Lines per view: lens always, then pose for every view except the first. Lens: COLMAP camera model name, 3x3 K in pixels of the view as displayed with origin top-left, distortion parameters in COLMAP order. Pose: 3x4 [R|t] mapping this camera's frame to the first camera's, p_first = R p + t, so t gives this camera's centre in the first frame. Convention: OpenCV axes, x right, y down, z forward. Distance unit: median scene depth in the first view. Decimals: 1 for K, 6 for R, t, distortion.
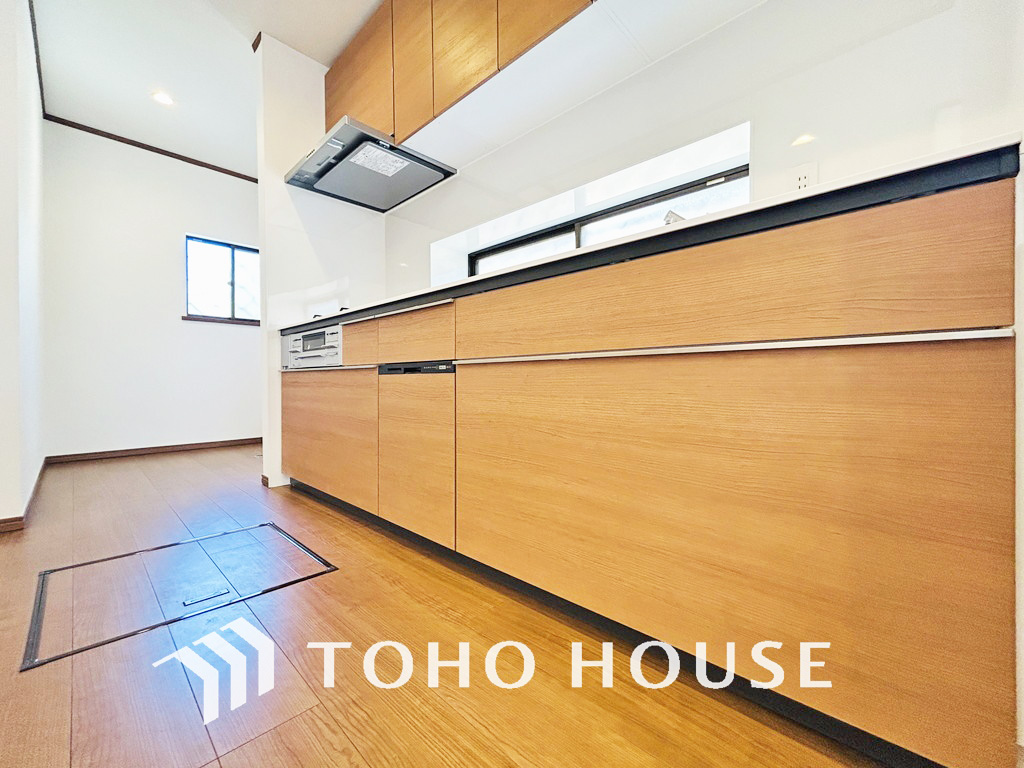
lens RADIAL K [[412.8, 0, 507.8], [0, 412.8, 381.1], [0, 0, 1]] dist [-0.004502, 0.001825]
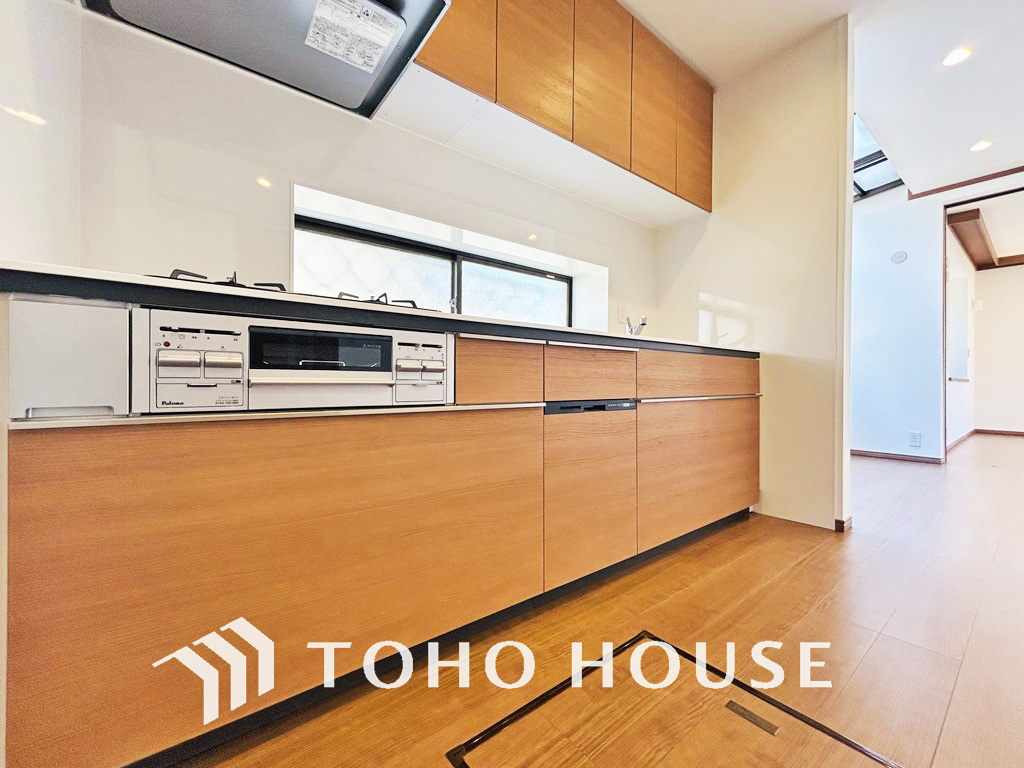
lens RADIAL K [[412.8, 0, 507.4], [0, 412.8, 386.0], [0, 0, 1]] dist [-0.004502, 0.001825]
pose [[0.159996, 0.000687, 0.987117, -1.311343], [0.004978, 0.999986, -0.001503, -0.083353], [-0.987105, 0.005155, 0.159991, 1.107009]]
